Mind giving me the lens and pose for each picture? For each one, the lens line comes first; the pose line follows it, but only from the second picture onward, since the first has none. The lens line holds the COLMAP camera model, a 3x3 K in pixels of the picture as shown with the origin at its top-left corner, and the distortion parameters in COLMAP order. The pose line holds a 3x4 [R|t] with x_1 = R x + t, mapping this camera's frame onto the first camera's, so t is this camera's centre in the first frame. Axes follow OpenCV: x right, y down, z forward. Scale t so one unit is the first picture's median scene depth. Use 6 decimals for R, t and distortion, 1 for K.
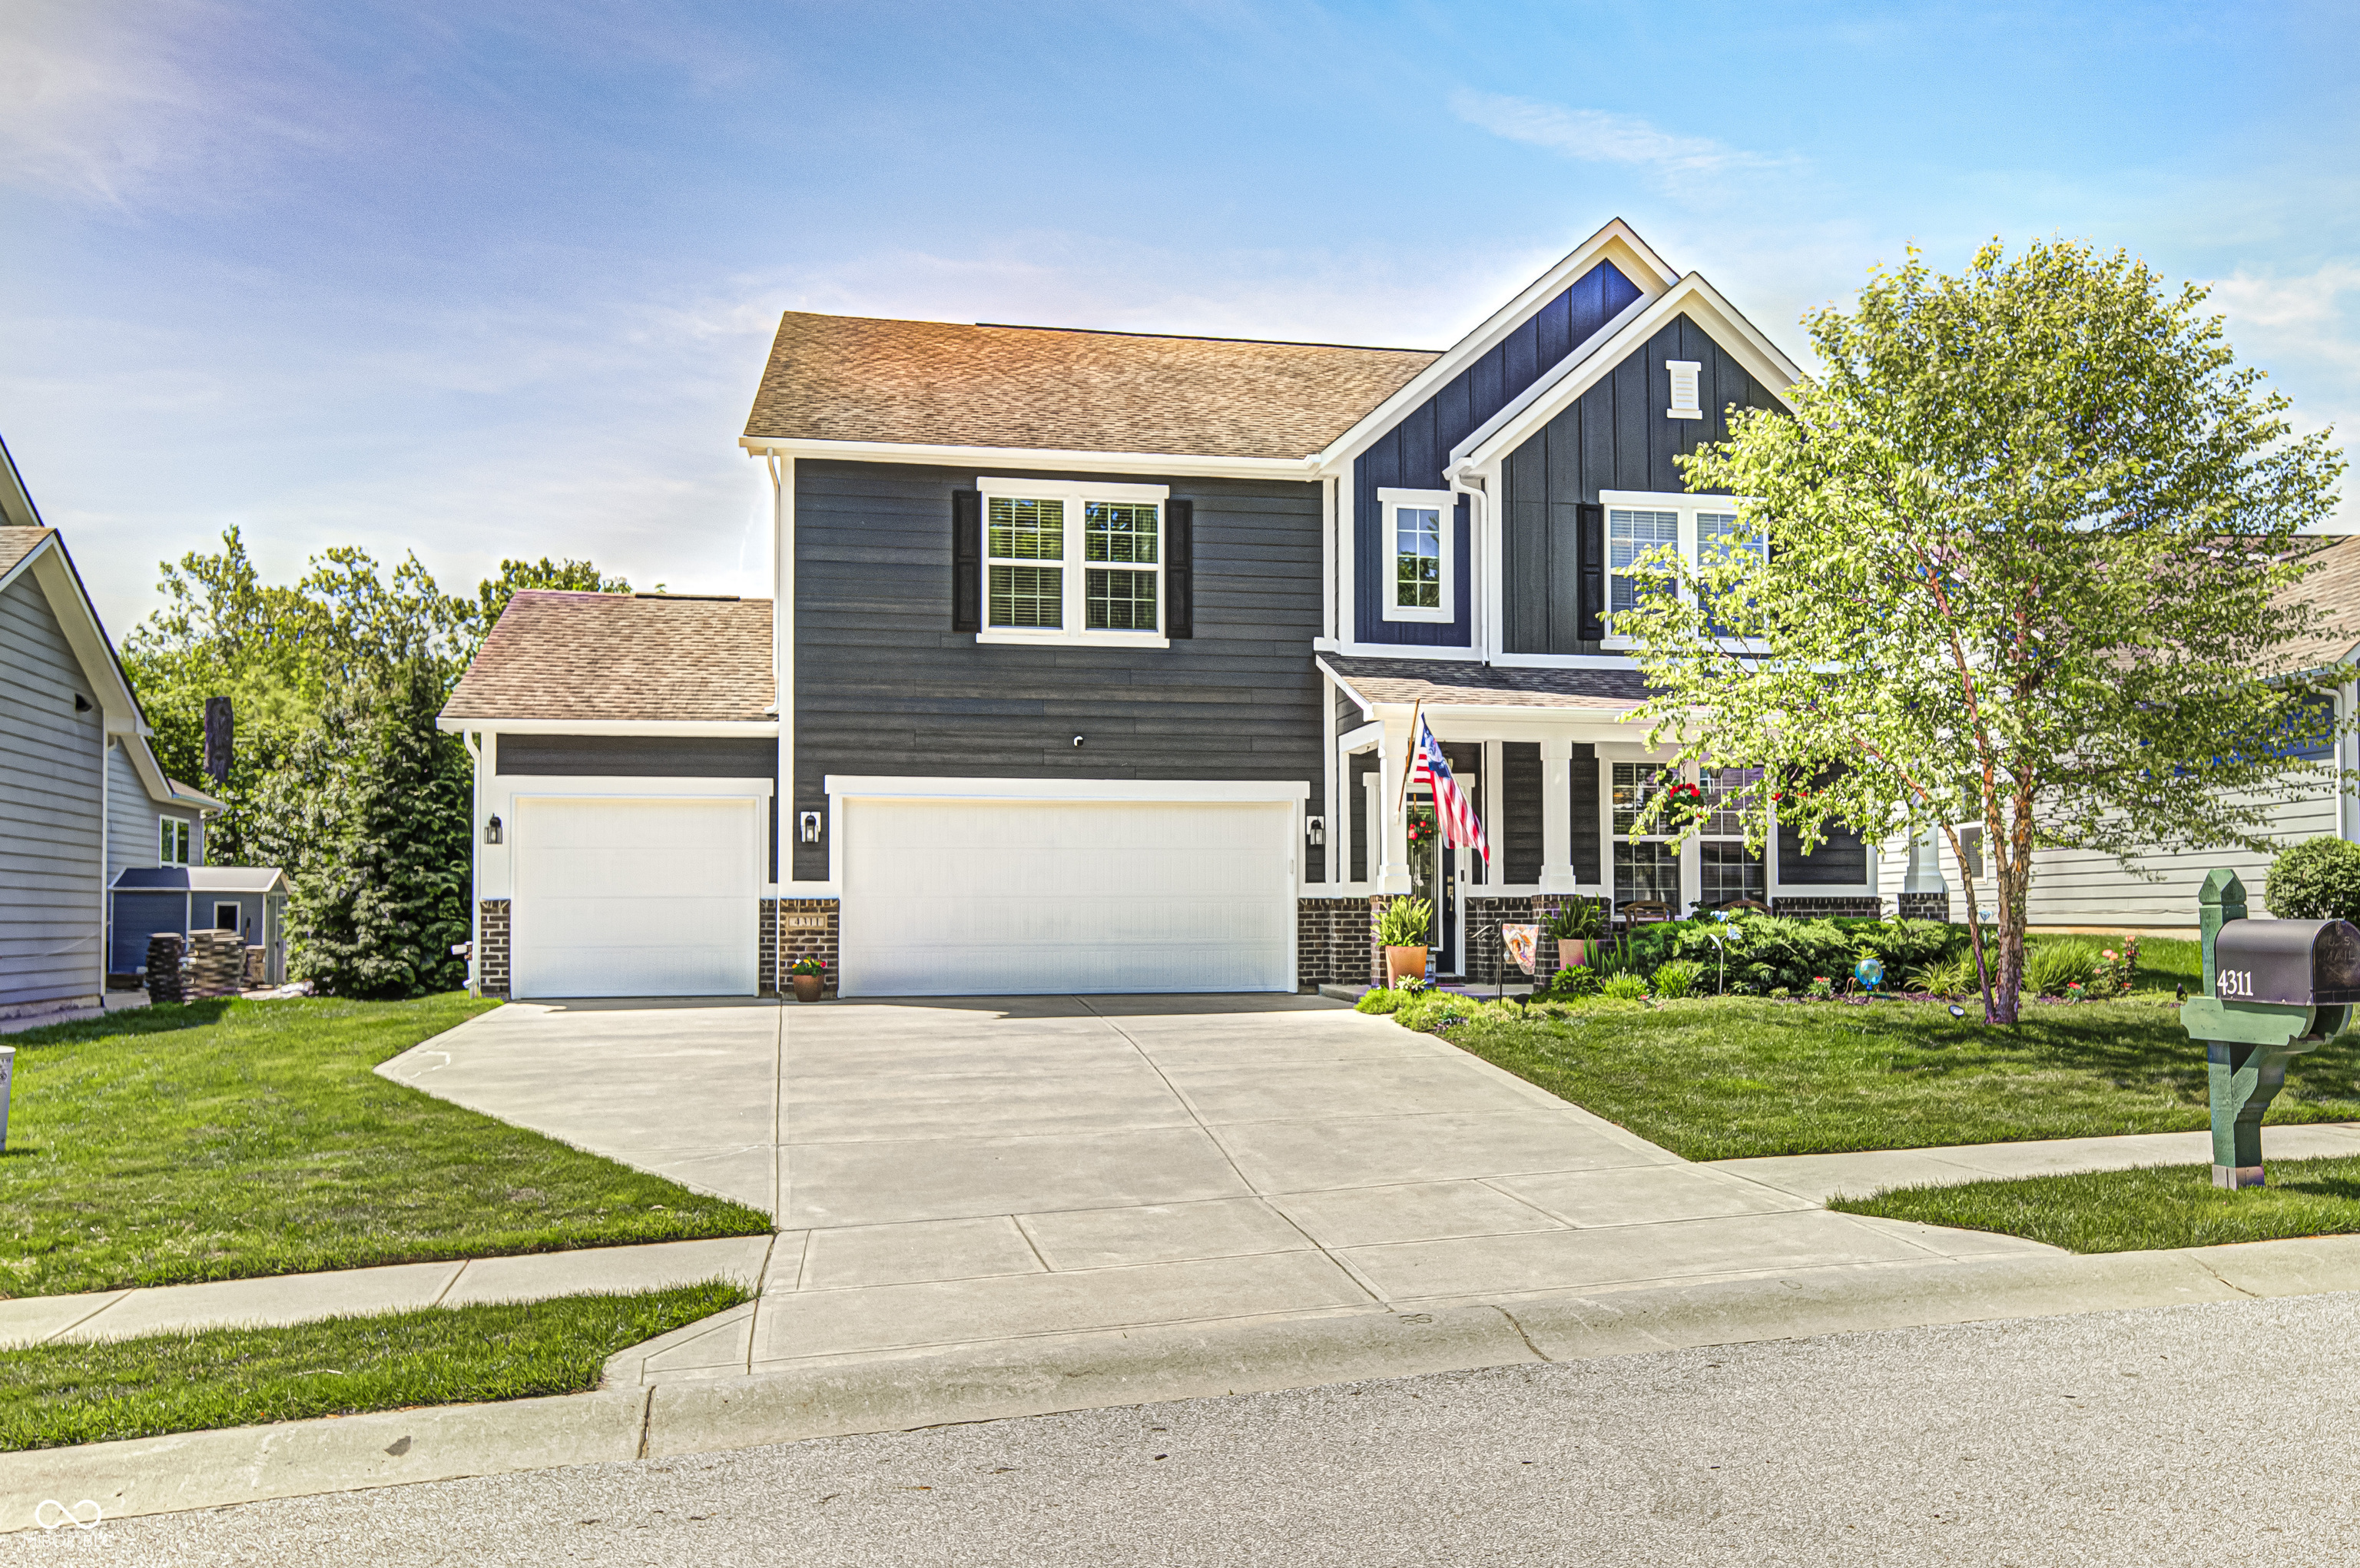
lens RADIAL K [[1557.6, 0, 1180.0], [0, 1557.6, 784.0], [0, 0, 1]] dist [0.007186, 0.003296]
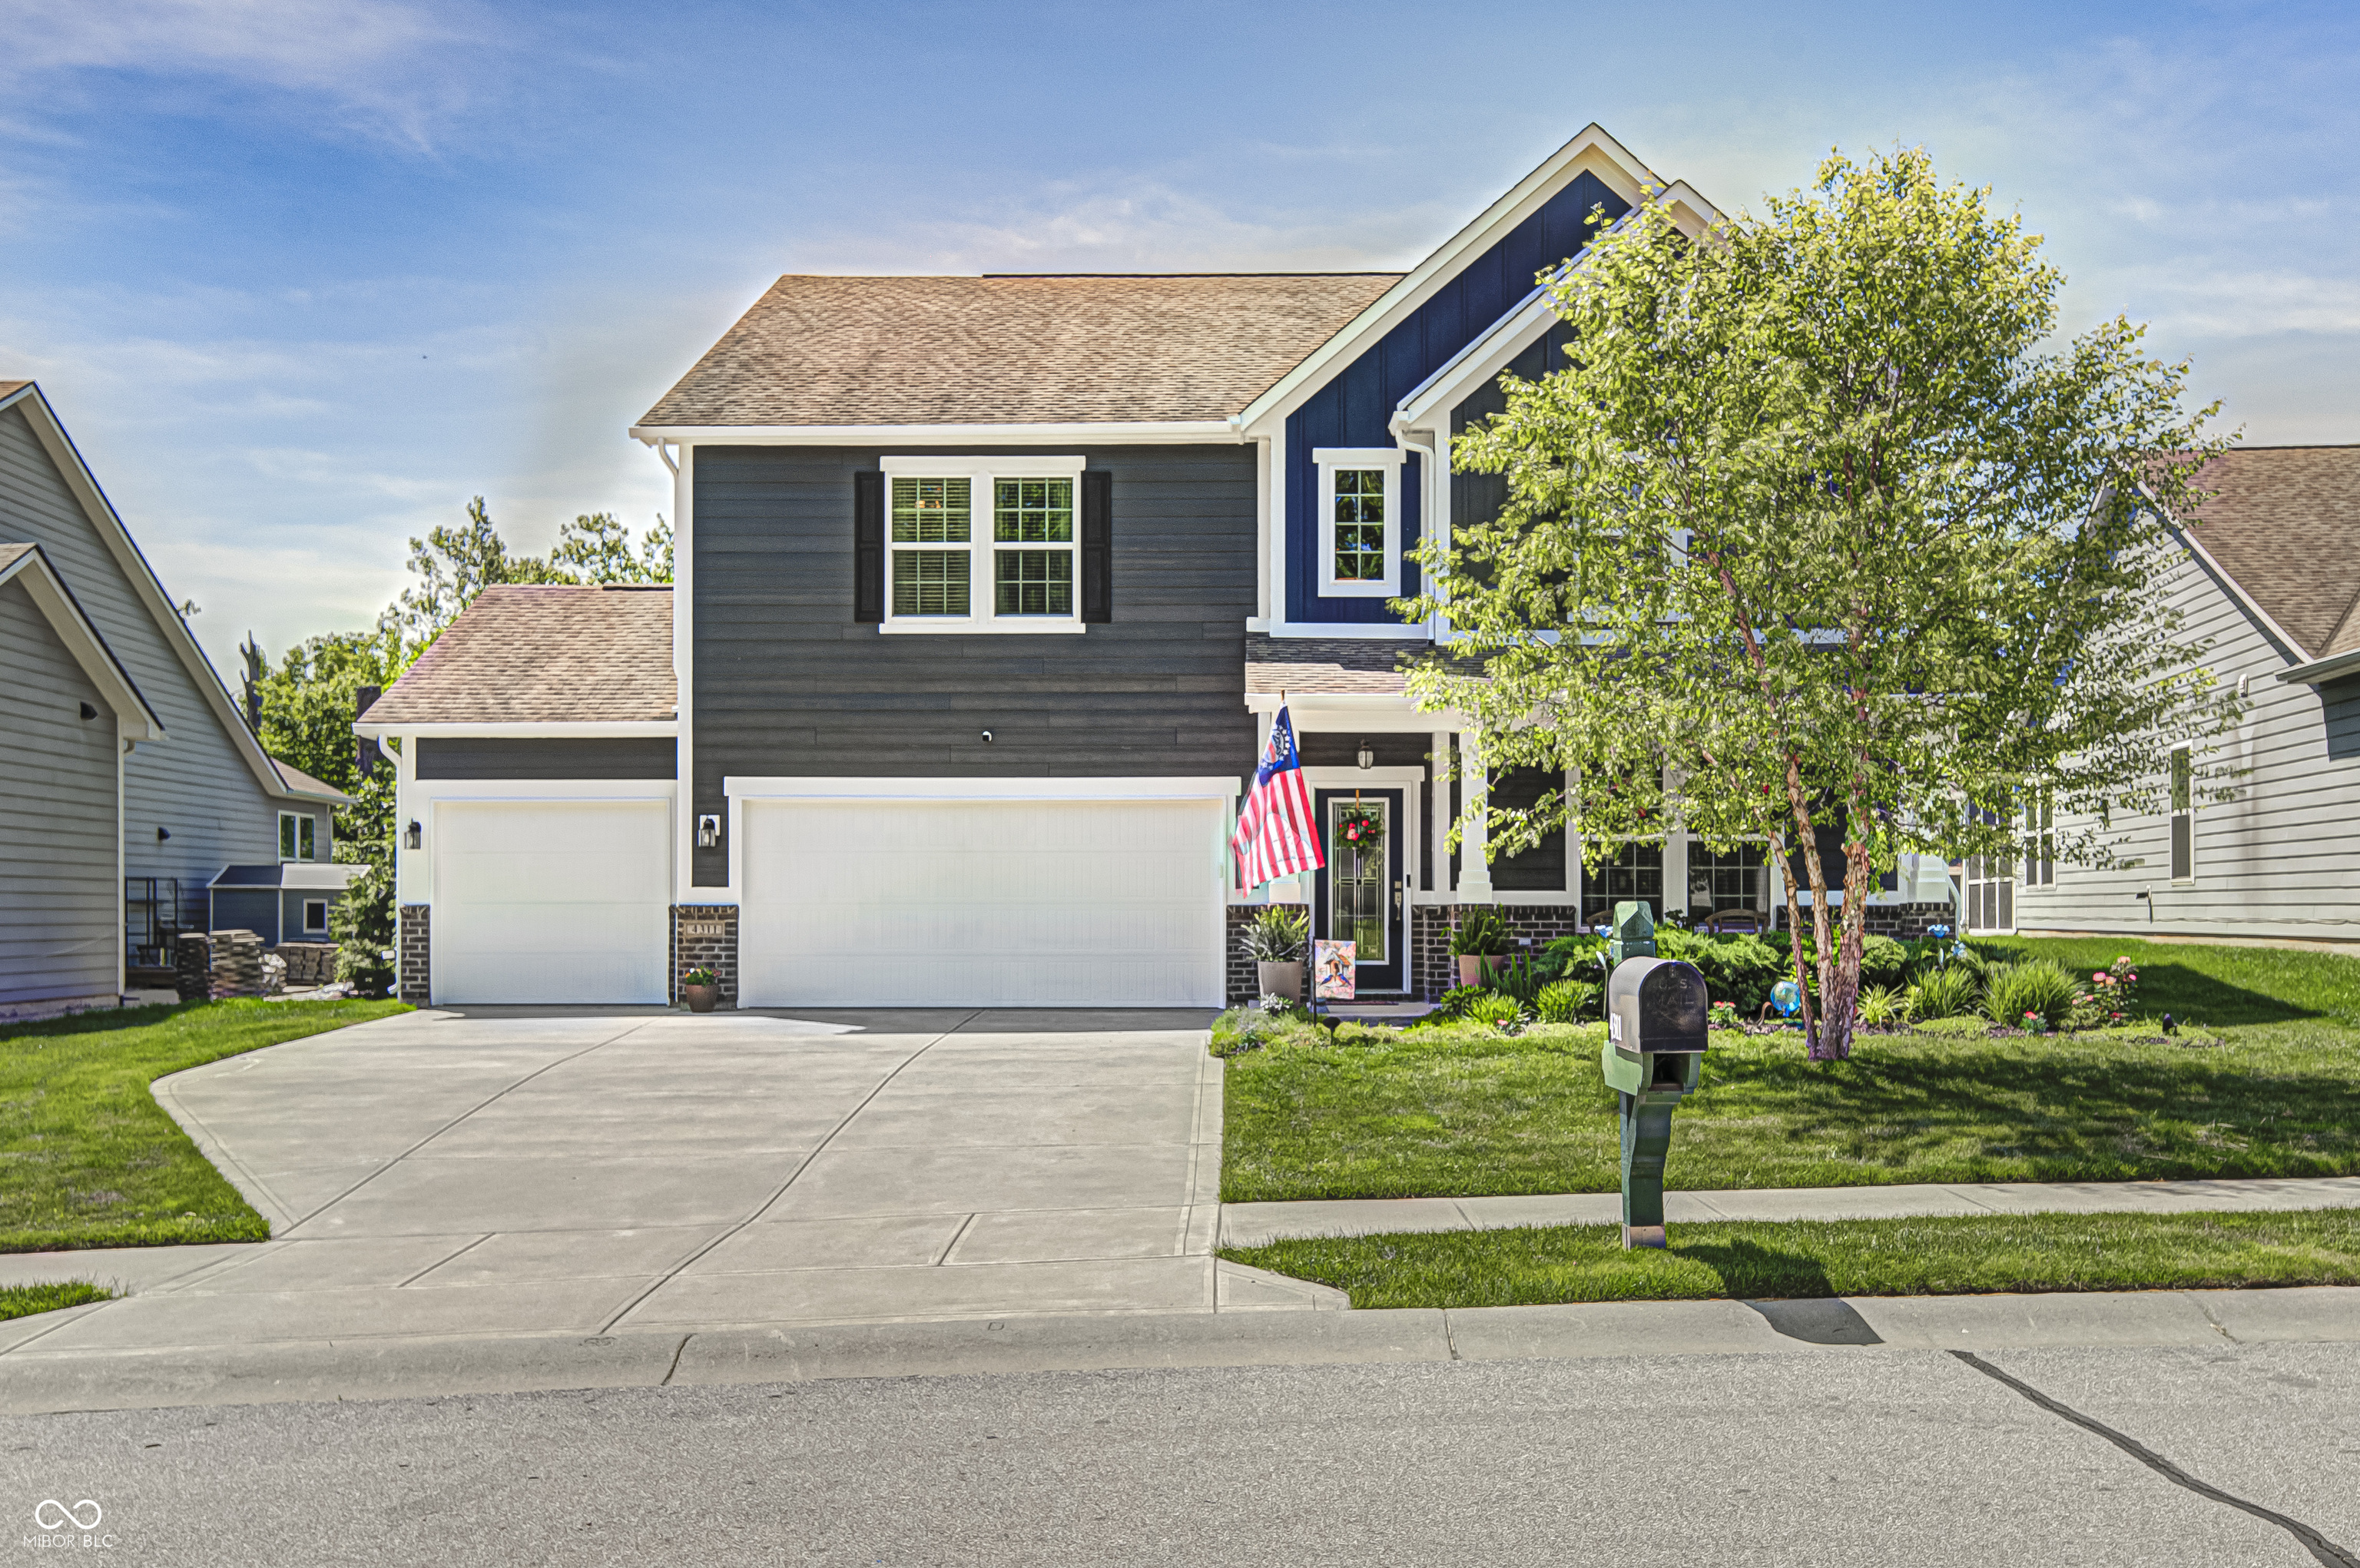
lens RADIAL K [[1793.9, 0, 1180.0], [0, 1793.9, 784.0], [0, 0, 1]] dist [0.009853, 0.004706]
pose [[0.982475, -0.009650, -0.186143, 0.246251], [0.012604, 0.999813, 0.014696, -0.013375], [0.185966, -0.016785, 0.982413, -0.032026]]
